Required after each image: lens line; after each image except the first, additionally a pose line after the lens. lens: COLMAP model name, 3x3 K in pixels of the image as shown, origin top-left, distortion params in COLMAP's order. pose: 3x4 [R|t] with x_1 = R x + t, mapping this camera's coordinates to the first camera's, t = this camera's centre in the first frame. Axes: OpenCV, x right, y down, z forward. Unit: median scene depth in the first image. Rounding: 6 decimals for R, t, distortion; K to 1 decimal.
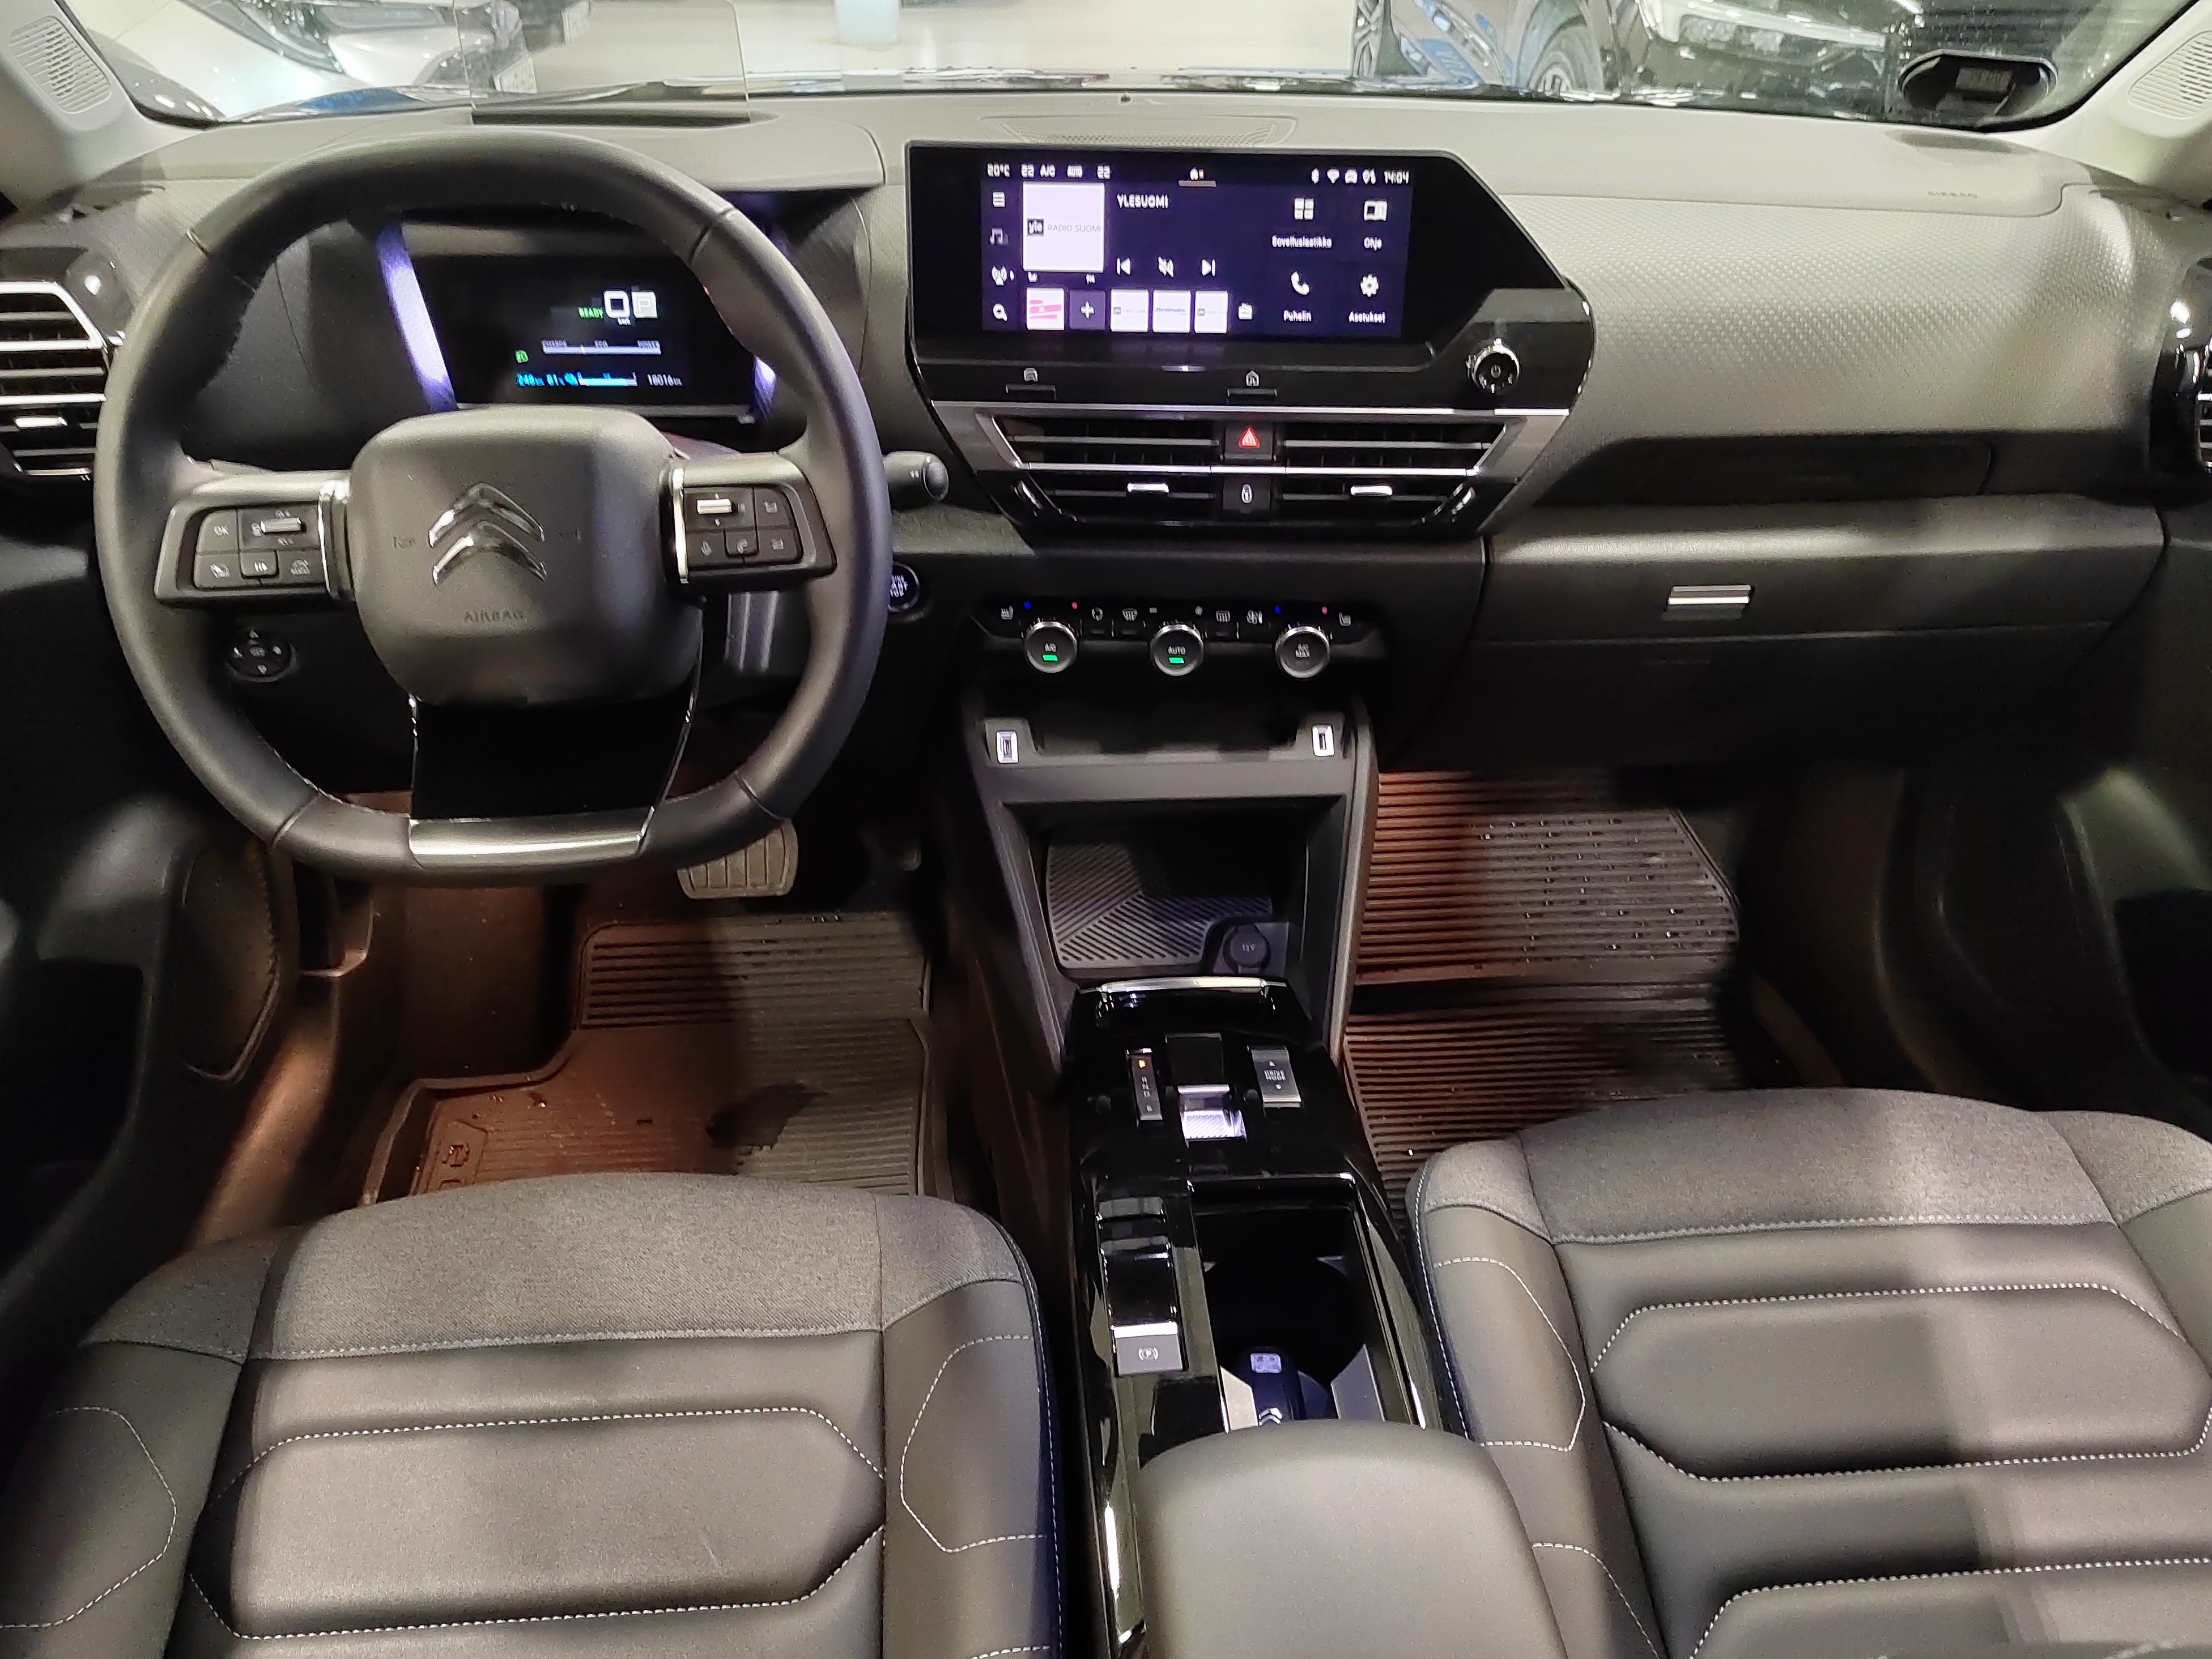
lens RADIAL K [[1726.0, 0, 1100.9], [0, 1726.0, 828.2], [0, 0, 1]] dist [0.031830, -0.002035]
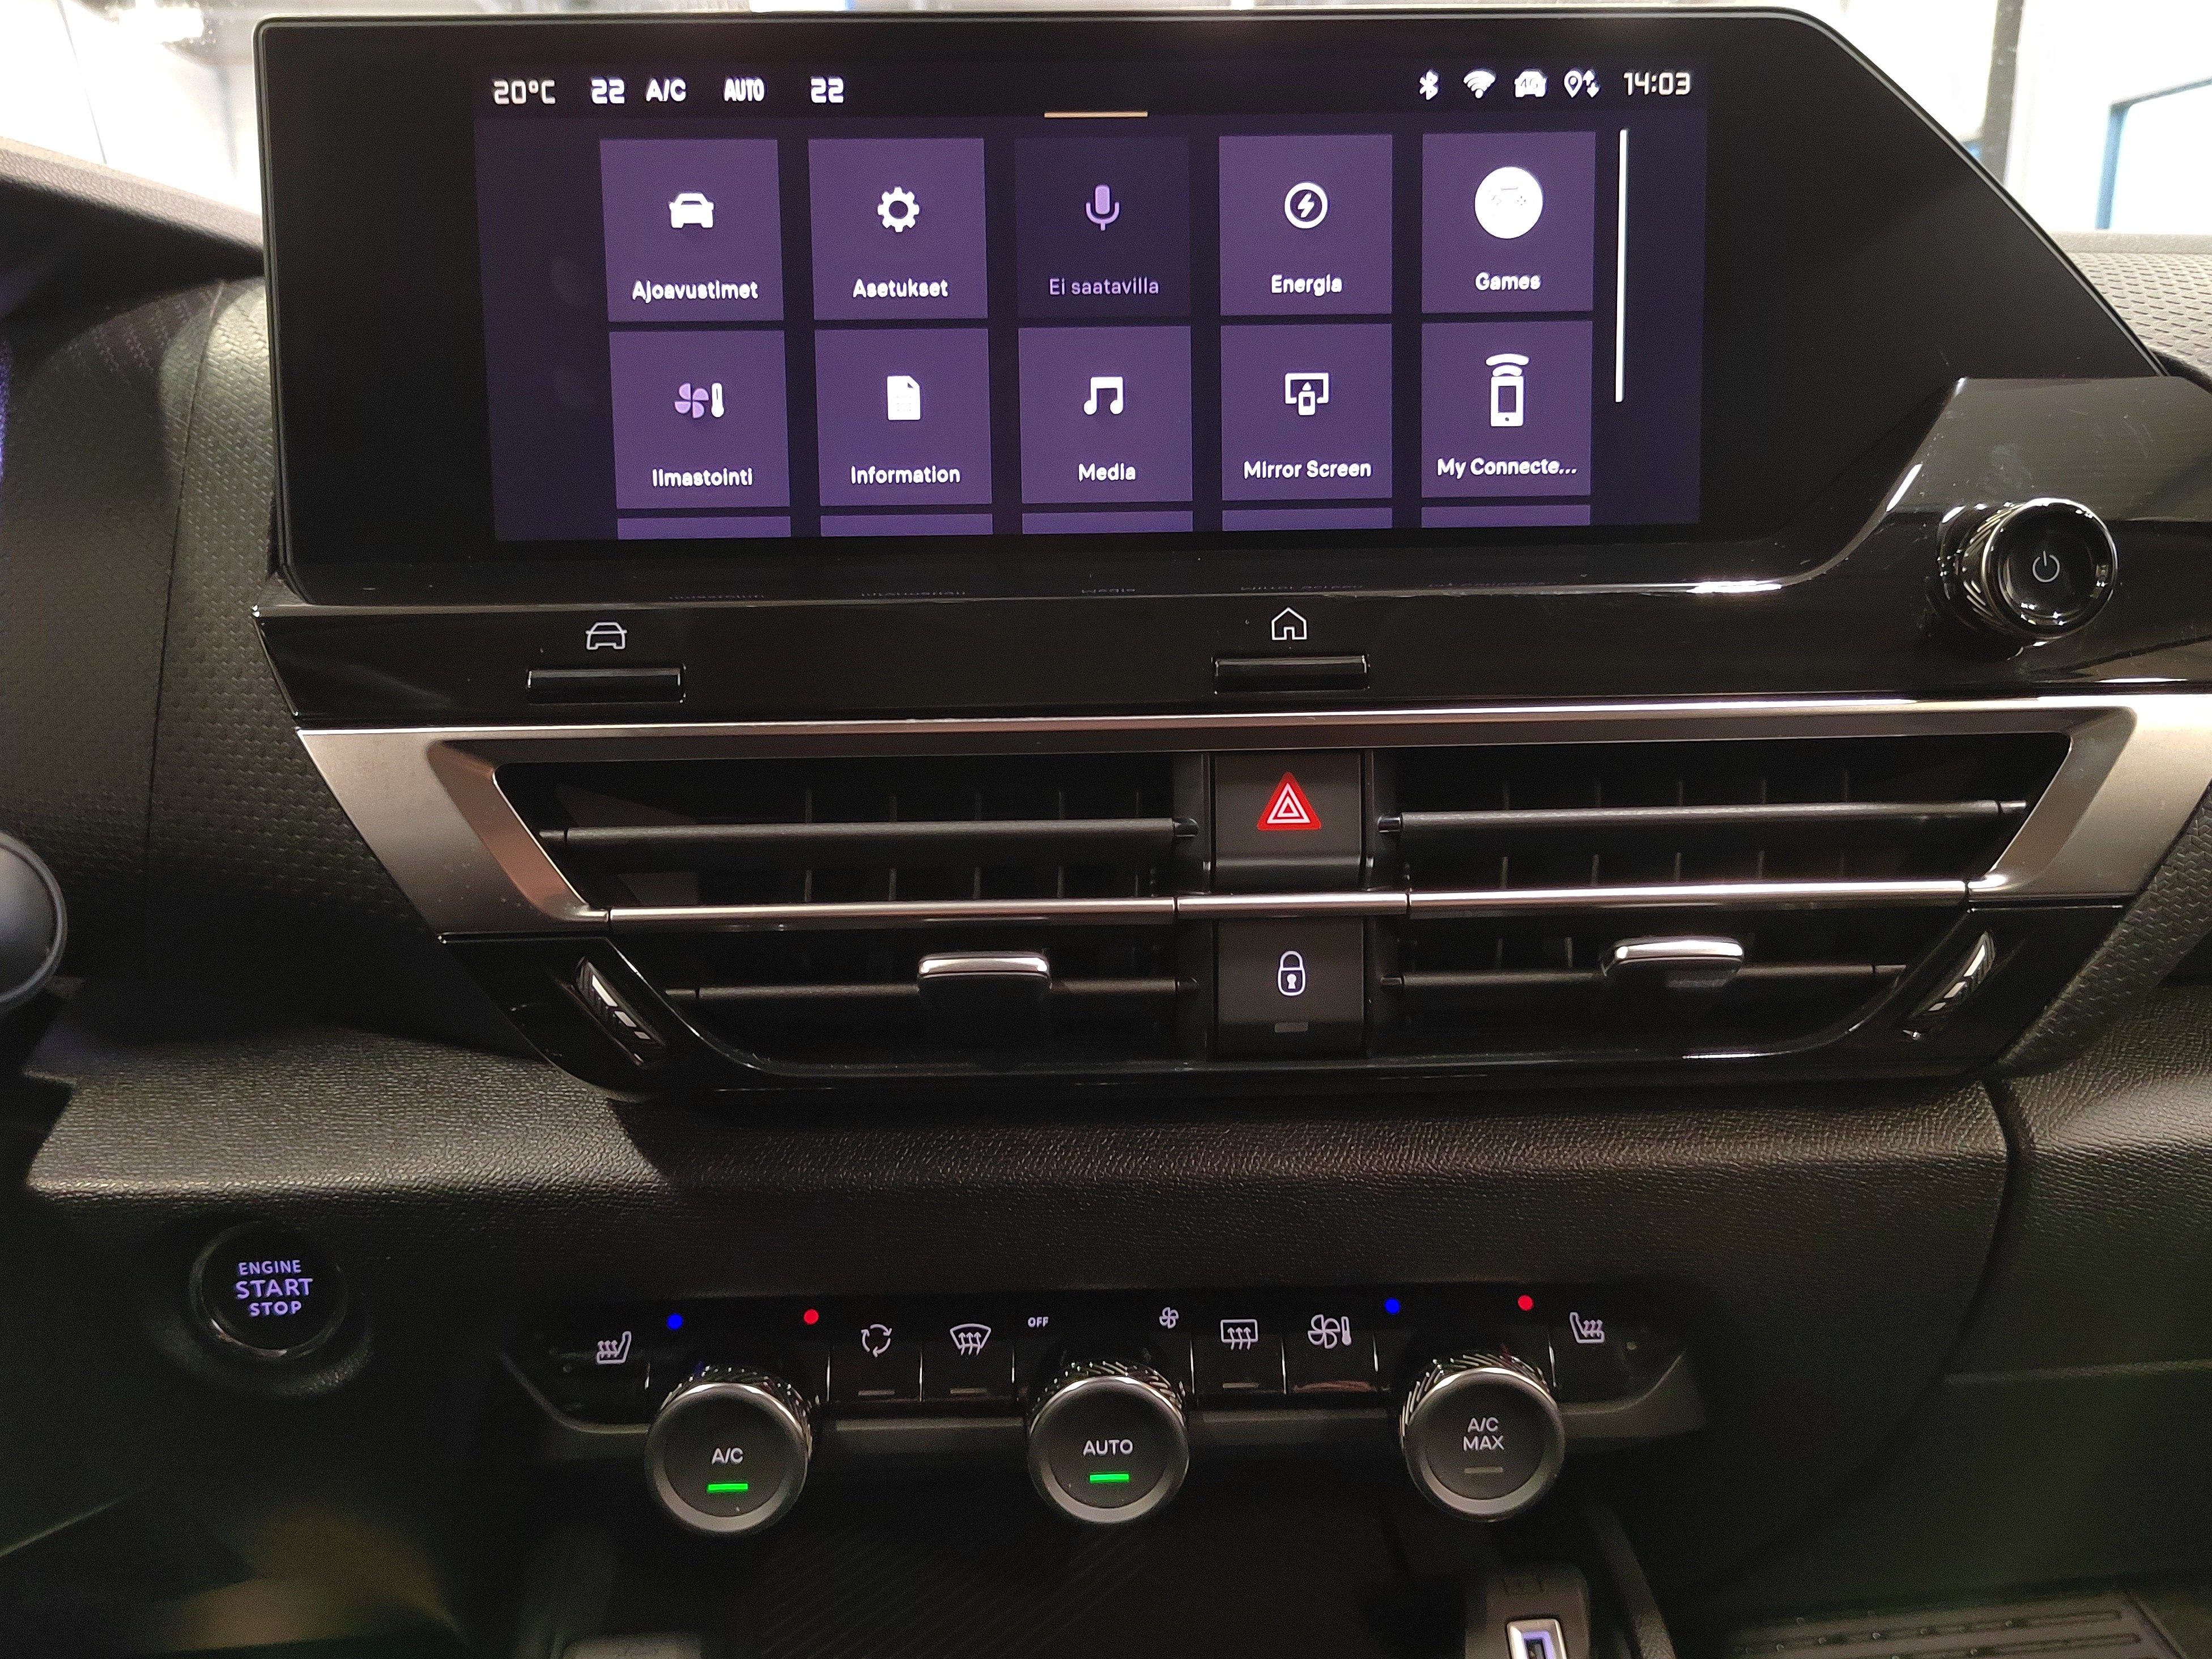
lens RADIAL K [[1726.0, 0, 1100.9], [0, 1726.0, 828.2], [0, 0, 1]] dist [0.031830, -0.002035]
pose [[0.999365, -0.035359, 0.004334, 0.048998], [0.034981, 0.951039, -0.307084, -0.123286], [0.006737, 0.307041, 0.951673, 0.693582]]
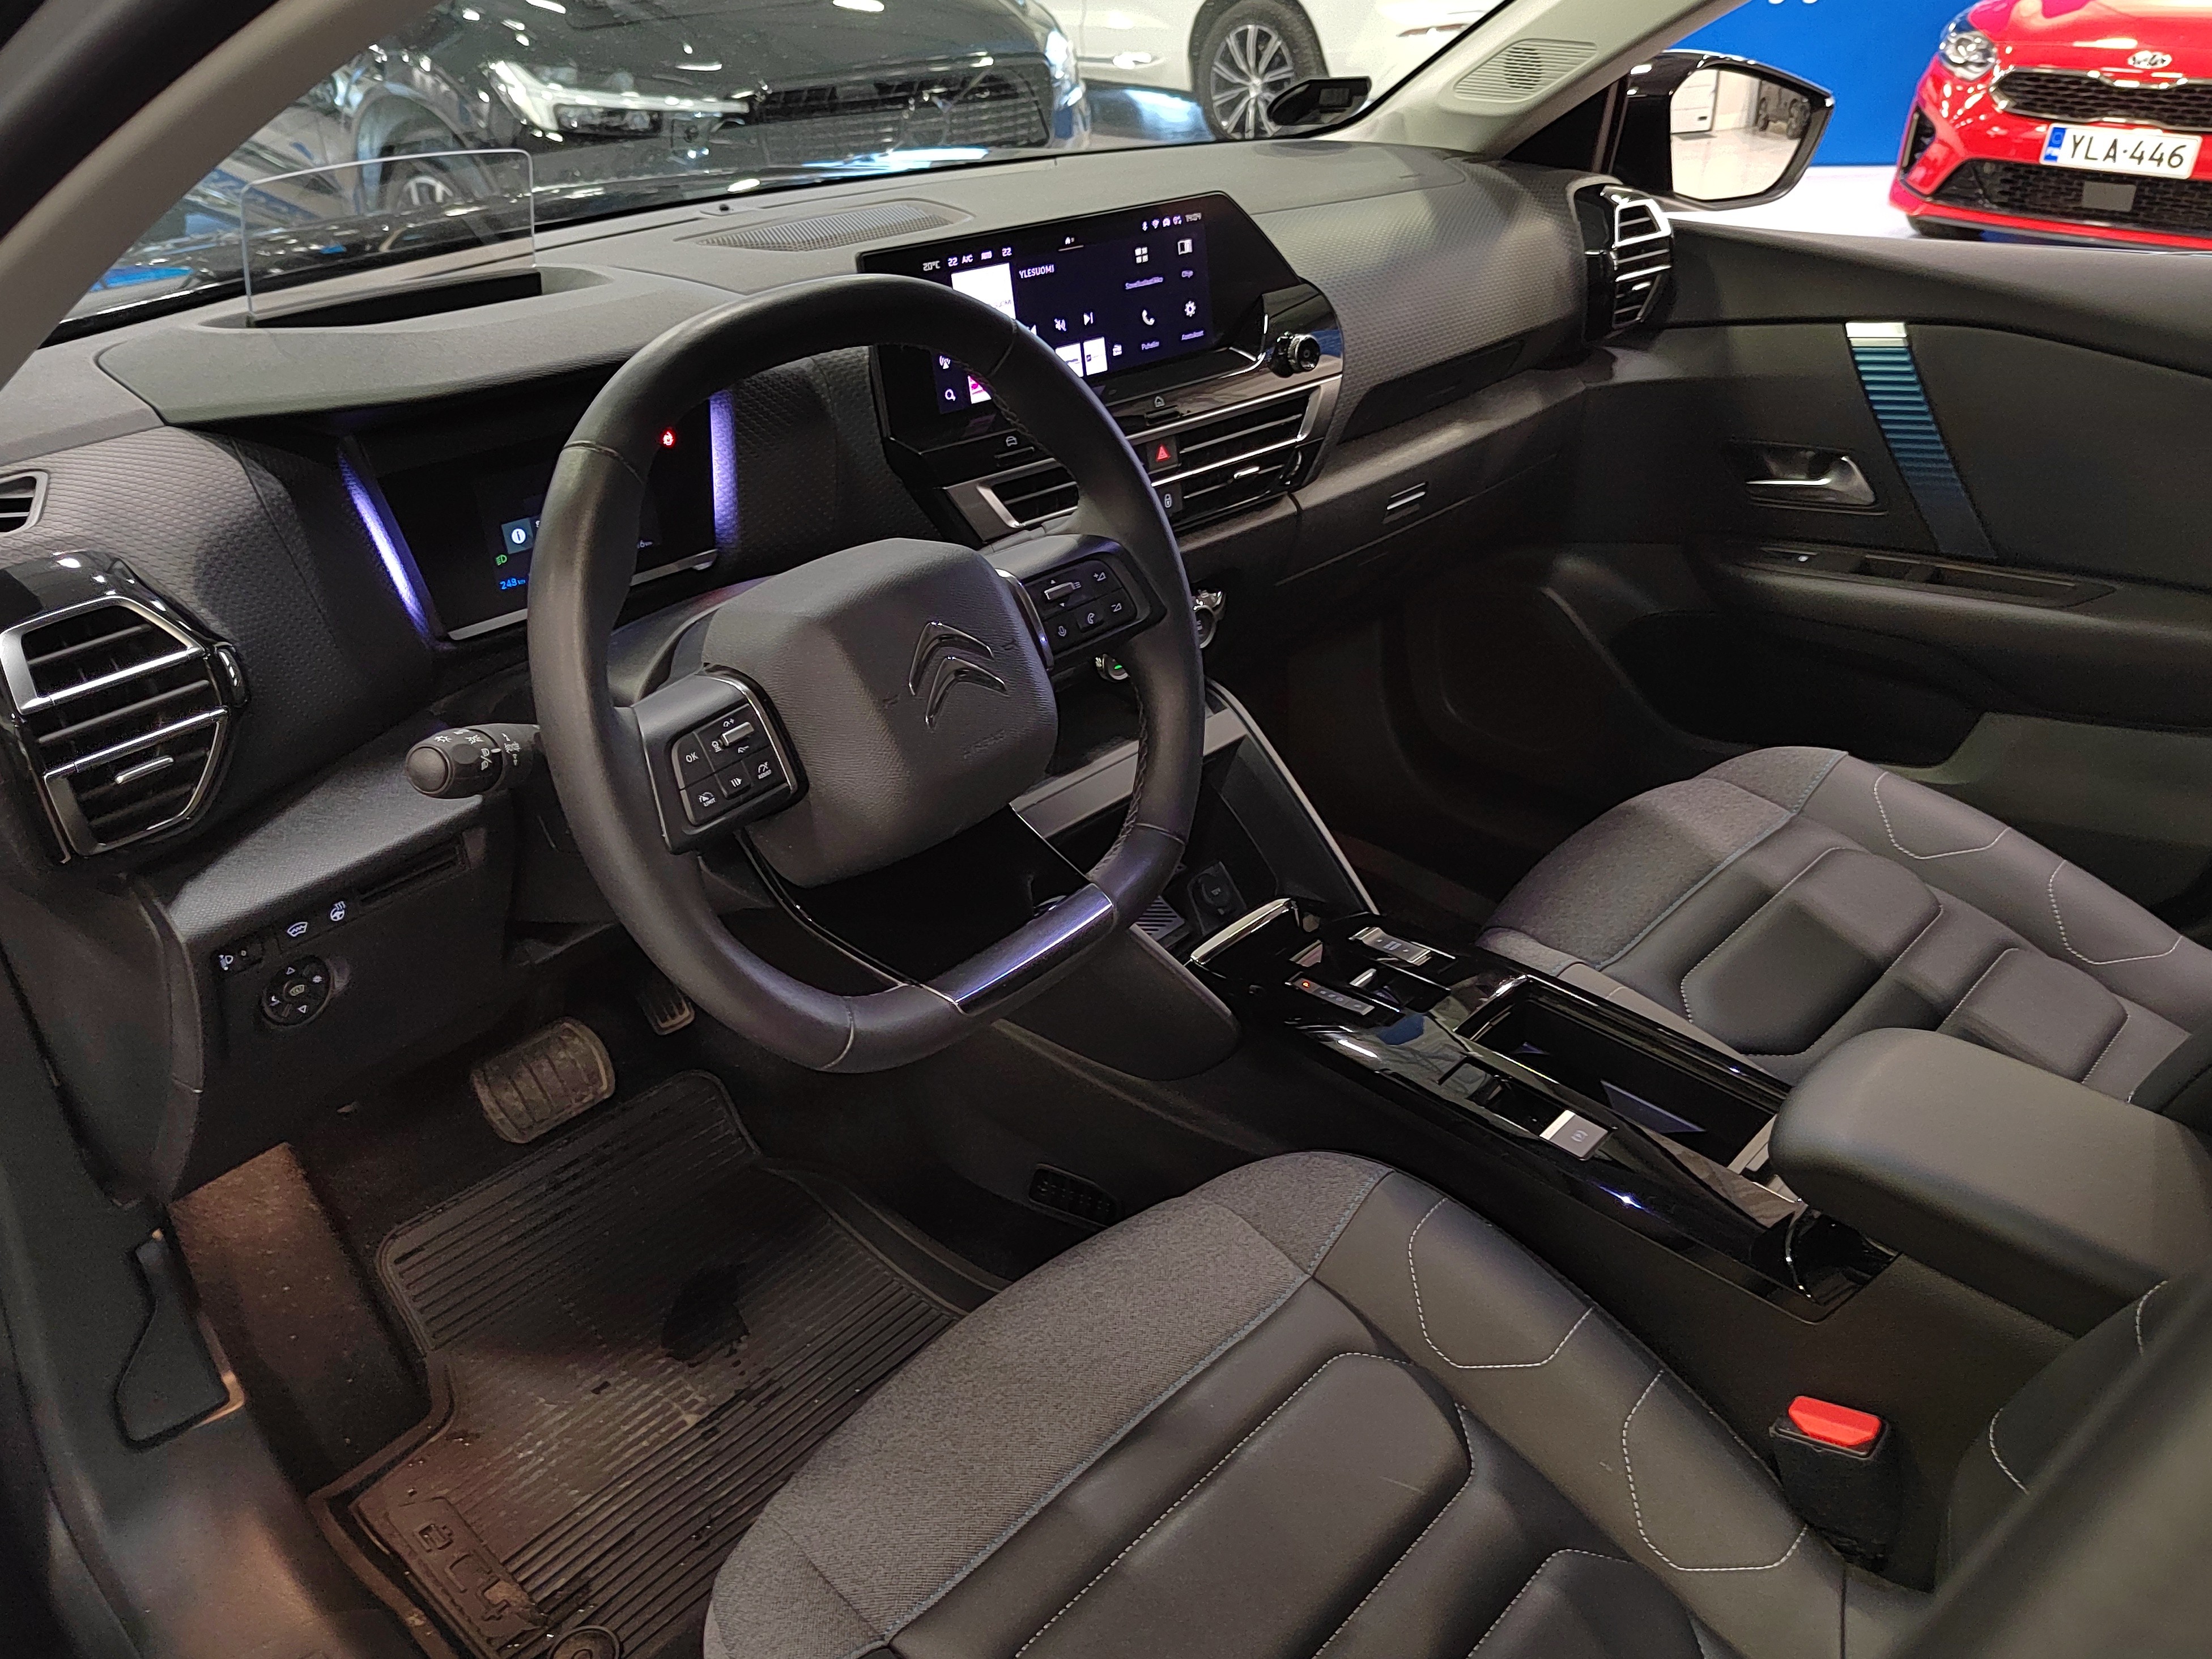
lens RADIAL K [[1750.1, 0, 1092.7], [0, 1750.1, 835.3], [0, 0, 1]] dist [0.008413, -0.004650]
pose [[0.742938, -0.351499, 0.569641, -0.704042], [0.374588, 0.923613, 0.081373, -0.103358], [-0.554731, 0.152926, 0.817856, 0.112740]]
